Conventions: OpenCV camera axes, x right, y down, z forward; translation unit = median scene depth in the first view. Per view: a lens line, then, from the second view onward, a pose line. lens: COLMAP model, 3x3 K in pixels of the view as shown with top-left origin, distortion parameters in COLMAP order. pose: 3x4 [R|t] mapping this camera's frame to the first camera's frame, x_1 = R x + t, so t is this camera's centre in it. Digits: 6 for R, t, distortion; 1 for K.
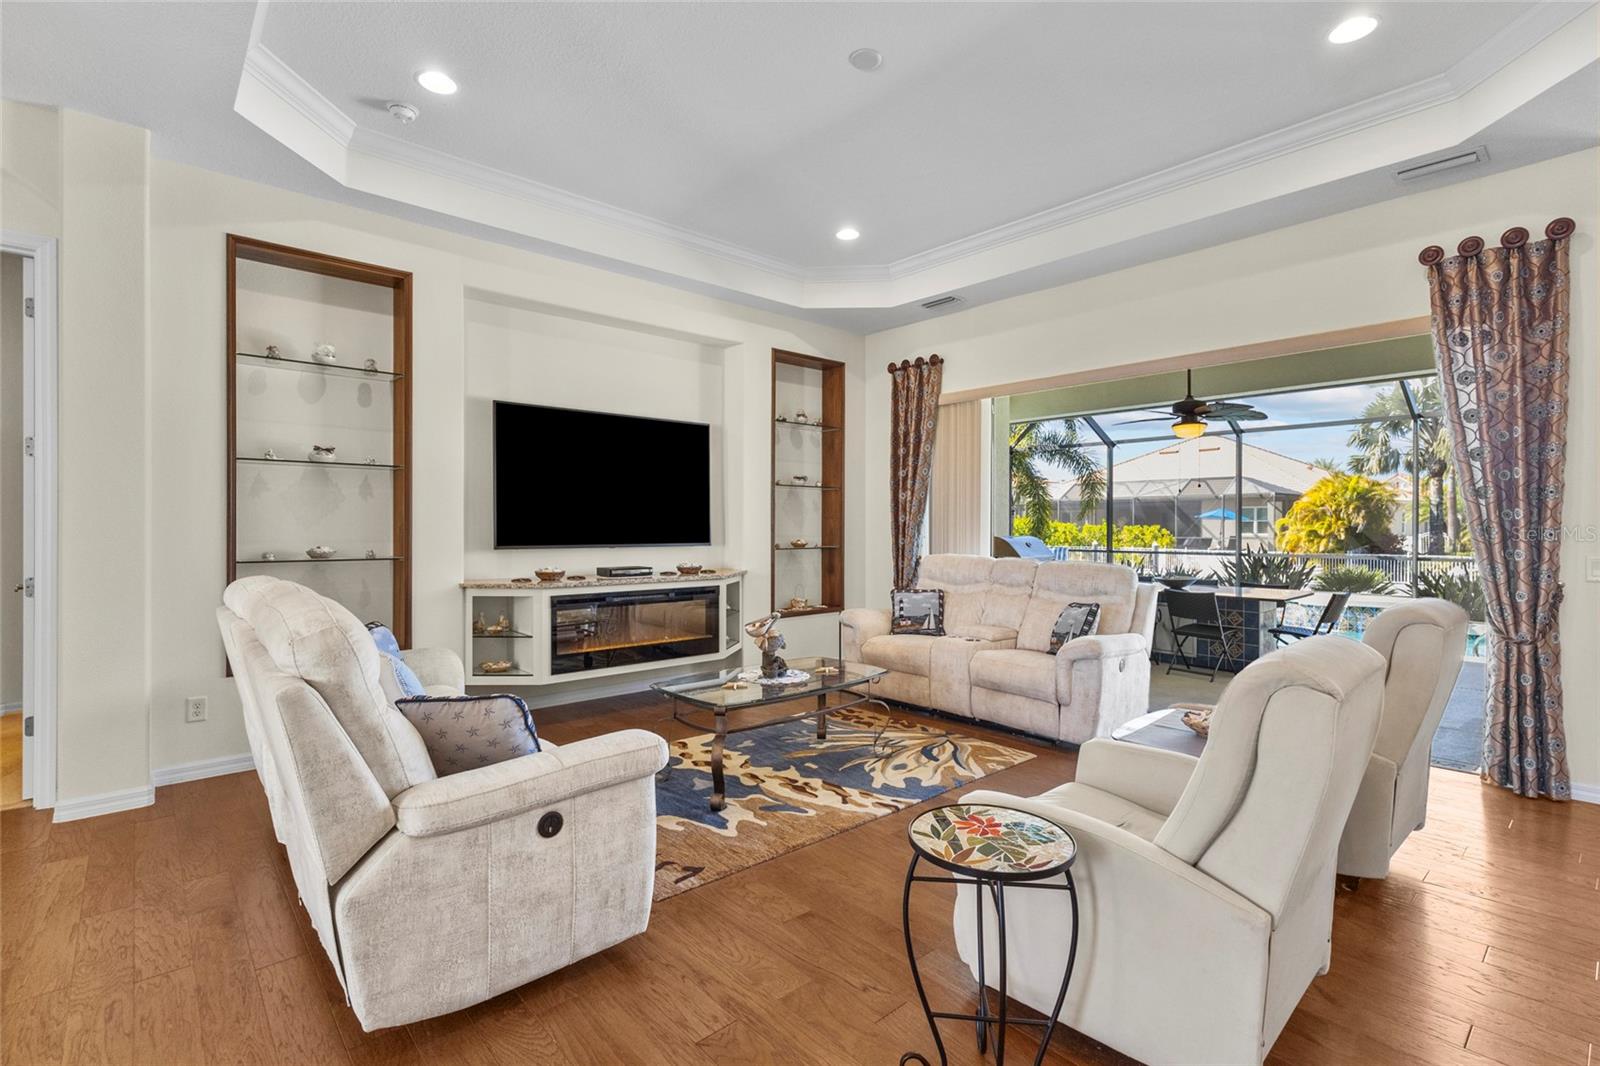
lens RADIAL K [[738.8, 0, 796.0], [0, 738.8, 531.9], [0, 0, 1]] dist [0.003953, 0.000033]
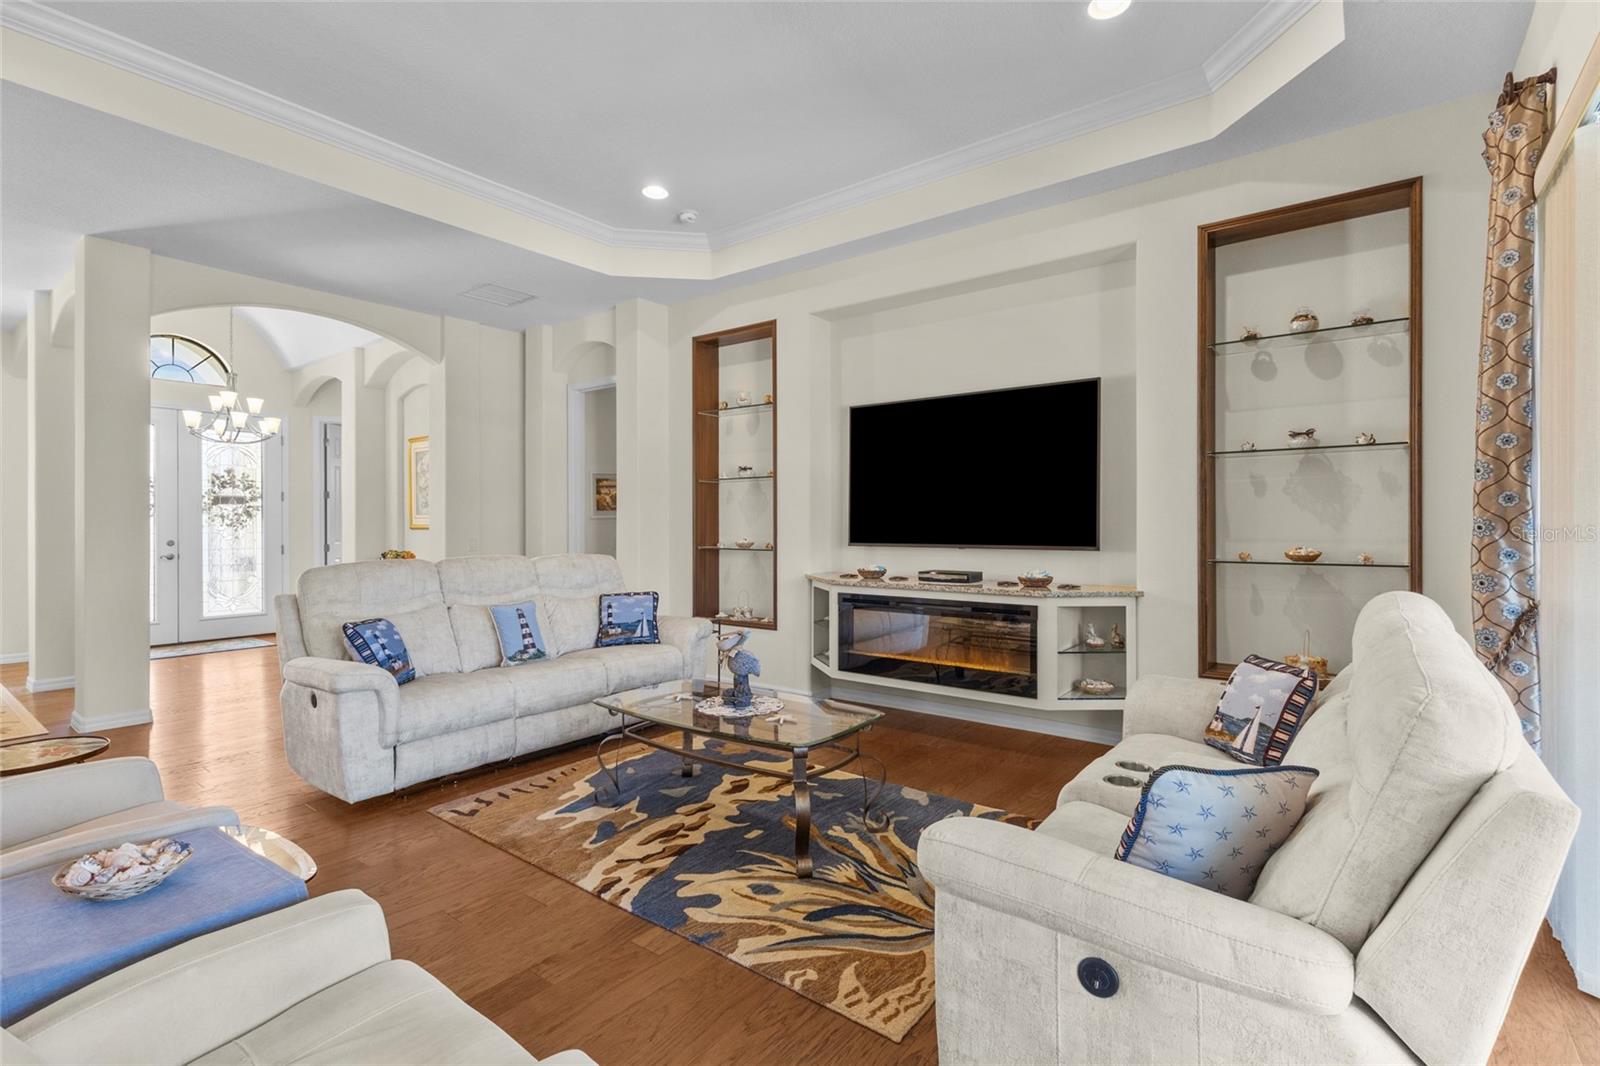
lens RADIAL K [[738.8, 0, 795.2], [0, 738.8, 524.6], [0, 0, 1]] dist [0.003953, 0.000033]
pose [[0.191720, -0.005903, -0.981432, 0.776689], [-0.009830, 0.999920, -0.007934, 0.002815], [0.981400, 0.011169, 0.191647, 0.889283]]
